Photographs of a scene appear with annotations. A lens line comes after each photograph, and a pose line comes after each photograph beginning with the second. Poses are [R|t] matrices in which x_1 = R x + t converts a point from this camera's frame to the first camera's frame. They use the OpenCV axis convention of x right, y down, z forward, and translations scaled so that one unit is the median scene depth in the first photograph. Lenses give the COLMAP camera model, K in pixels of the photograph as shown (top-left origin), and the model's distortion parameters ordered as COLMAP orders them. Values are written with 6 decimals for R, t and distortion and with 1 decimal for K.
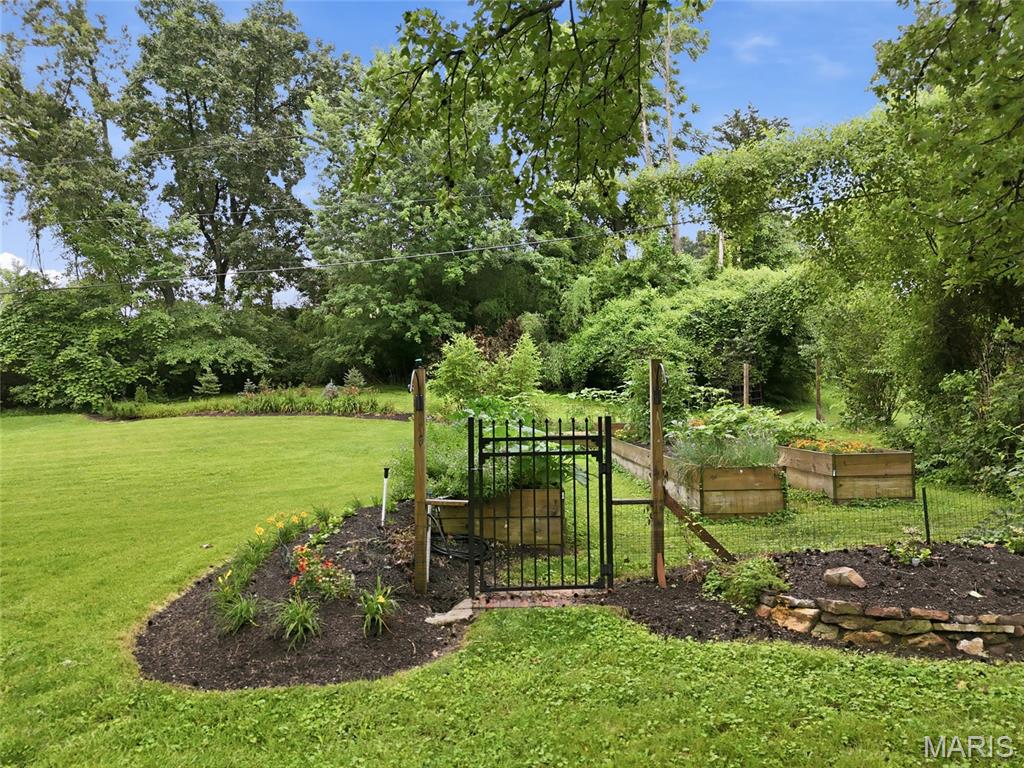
lens RADIAL K [[750.3, 0, 511.9], [0, 750.3, 386.1], [0, 0, 1]] dist [0.080907, -0.076477]
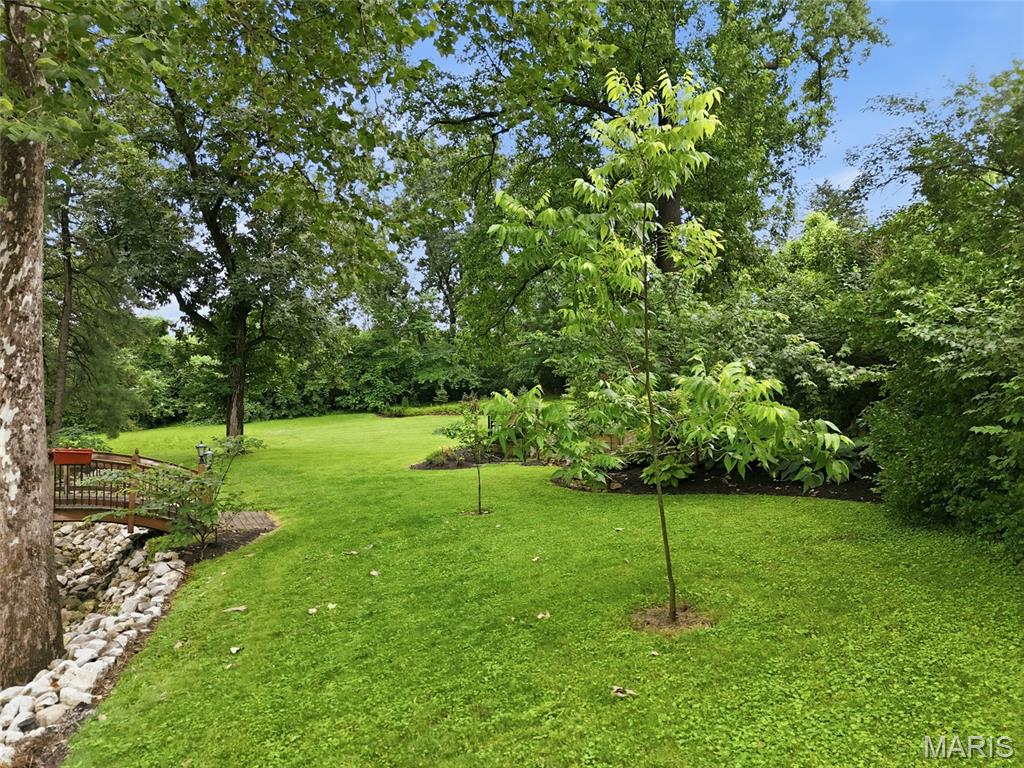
lens RADIAL K [[750.3, 0, 511.9], [0, 750.3, 386.1], [0, 0, 1]] dist [0.080907, -0.076477]
pose [[0.953254, -0.003491, -0.302151, 0.219498], [0.002678, 0.999992, -0.003104, -0.017051], [0.302159, 0.002149, 0.953255, -0.468206]]
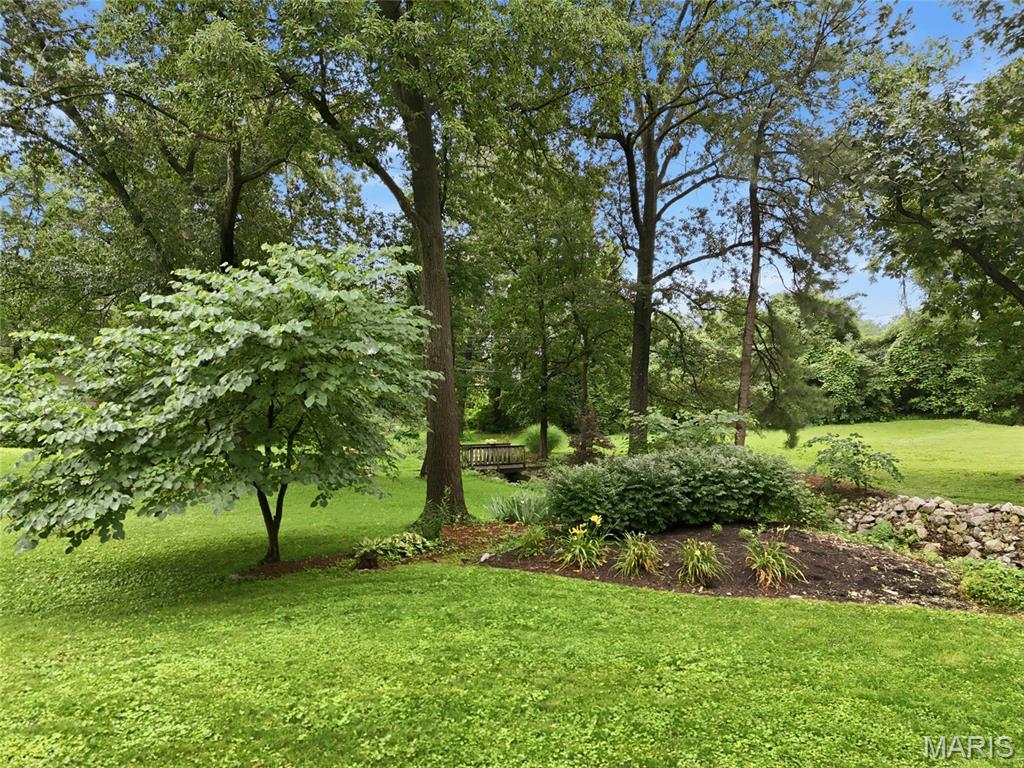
lens RADIAL K [[750.3, 0, 511.9], [0, 750.3, 386.1], [0, 0, 1]] dist [0.080907, -0.076477]
pose [[0.721272, -0.008798, -0.692596, -0.219946], [0.005760, 0.999961, -0.006704, -0.015670], [0.692628, 0.000846, 0.721294, -0.472682]]
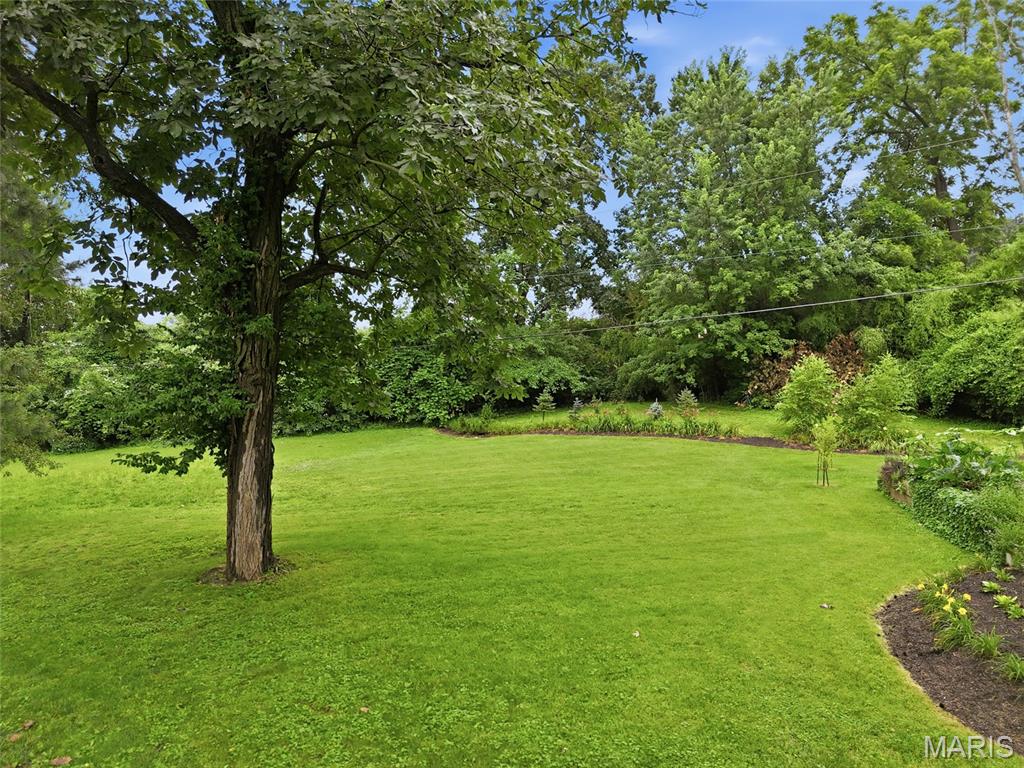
lens RADIAL K [[750.3, 0, 511.9], [0, 750.3, 386.1], [0, 0, 1]] dist [0.080907, -0.076477]
pose [[0.959548, -0.000858, -0.281542, -0.134272], [0.000312, 0.999998, -0.001984, -0.023075], [0.281543, 0.001816, 0.959547, -0.031947]]
